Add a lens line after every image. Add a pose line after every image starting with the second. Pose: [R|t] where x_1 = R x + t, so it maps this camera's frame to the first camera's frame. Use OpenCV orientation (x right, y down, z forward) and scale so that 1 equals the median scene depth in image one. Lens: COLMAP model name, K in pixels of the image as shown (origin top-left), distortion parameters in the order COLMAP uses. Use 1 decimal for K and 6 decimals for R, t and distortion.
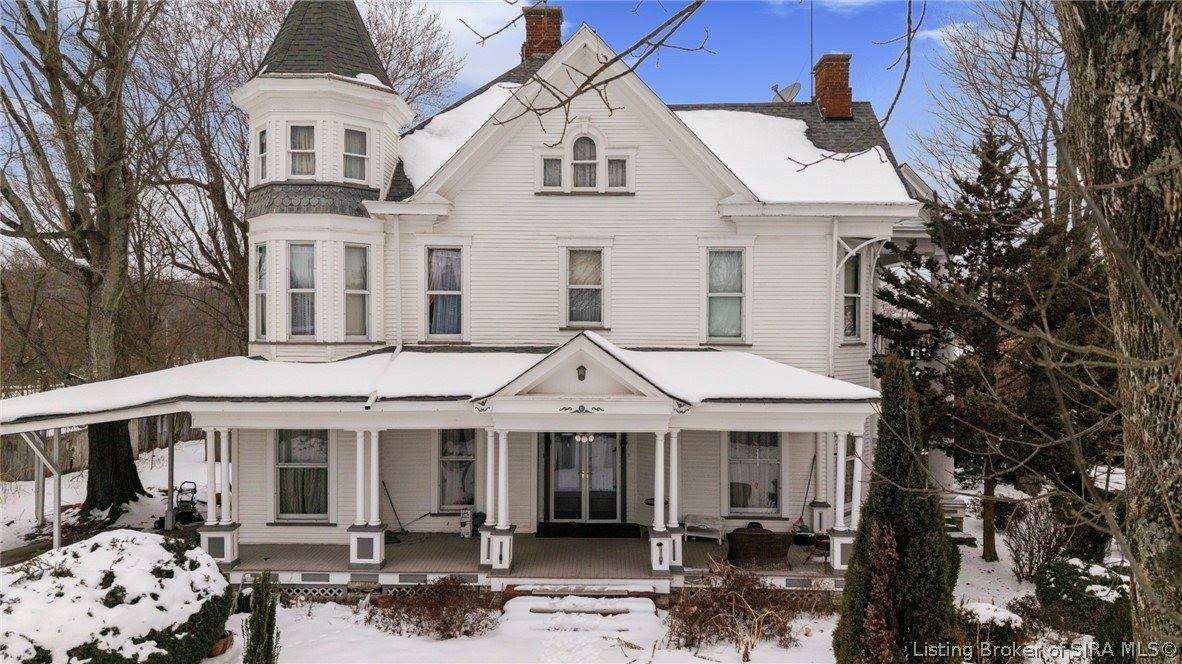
lens RADIAL K [[829.8, 0, 593.4], [0, 829.8, 323.0], [0, 0, 1]] dist [0.004557, -0.010238]
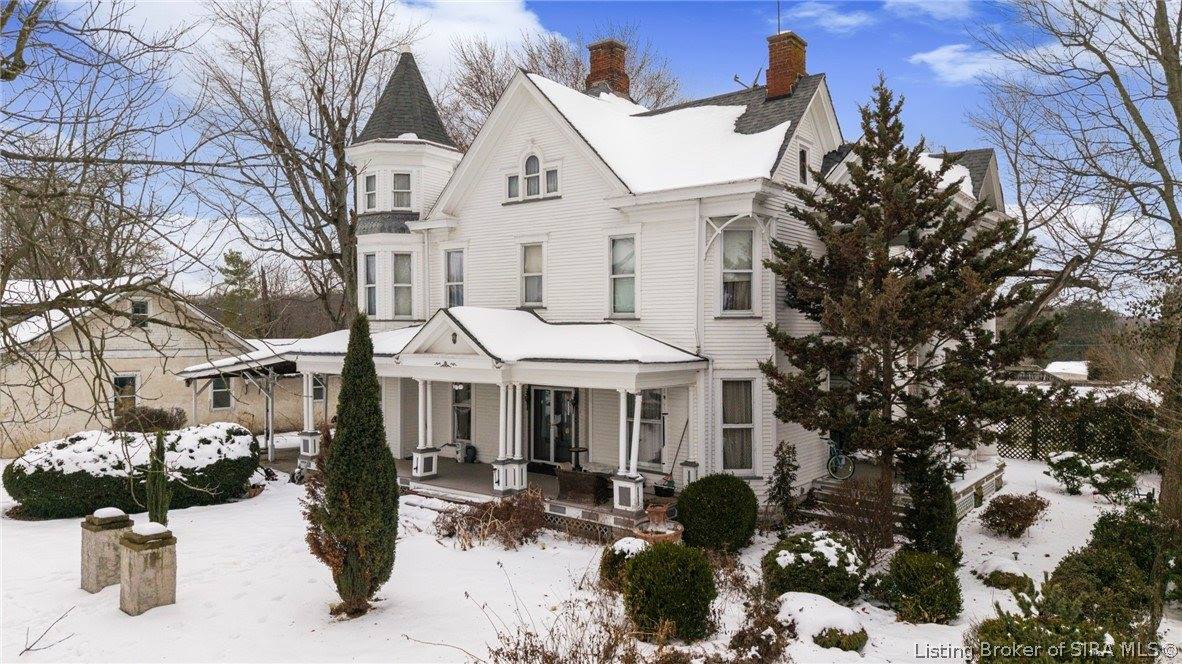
lens RADIAL K [[829.8, 0, 594.0], [0, 829.8, 329.4], [0, 0, 1]] dist [0.004557, -0.010238]
pose [[0.778441, -0.002803, -0.627712, 0.887797], [0.010528, 0.999908, 0.008590, 0.031583], [0.627630, -0.013296, 0.778399, 0.075475]]
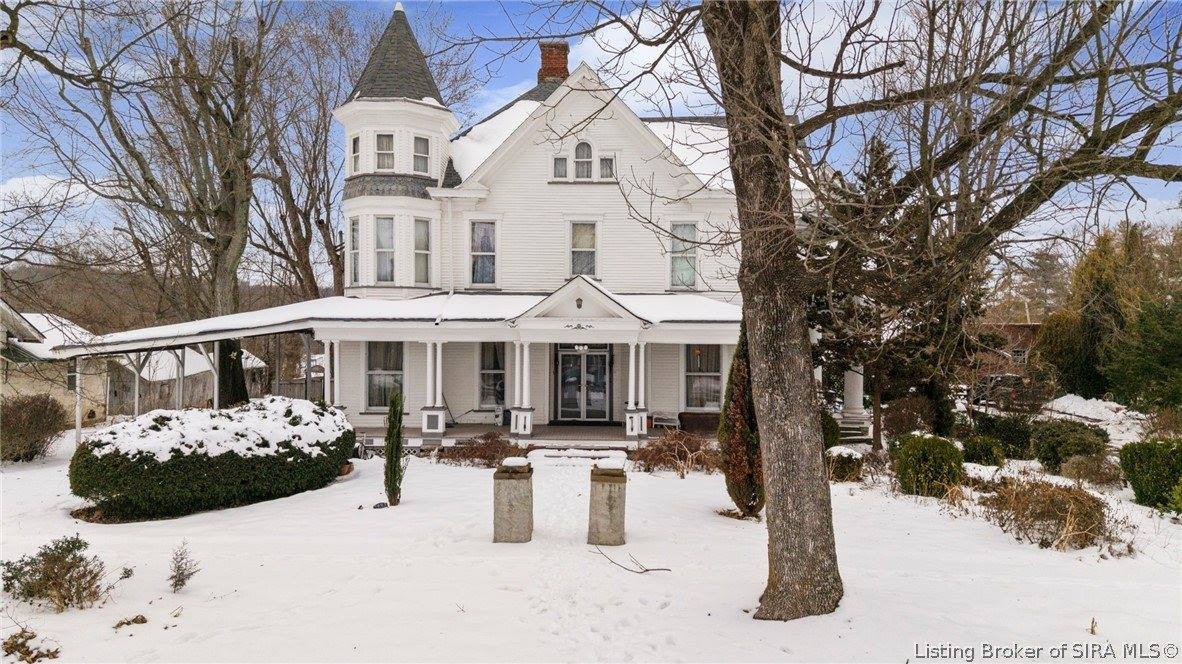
lens RADIAL K [[829.8, 0, 601.2], [0, 829.8, 333.7], [0, 0, 1]] dist [0.004557, -0.010238]
pose [[0.999982, 0.003386, -0.004939, 0.028194], [-0.003322, 0.999912, 0.012869, 0.083381], [0.004982, -0.012852, 0.999905, -0.418850]]
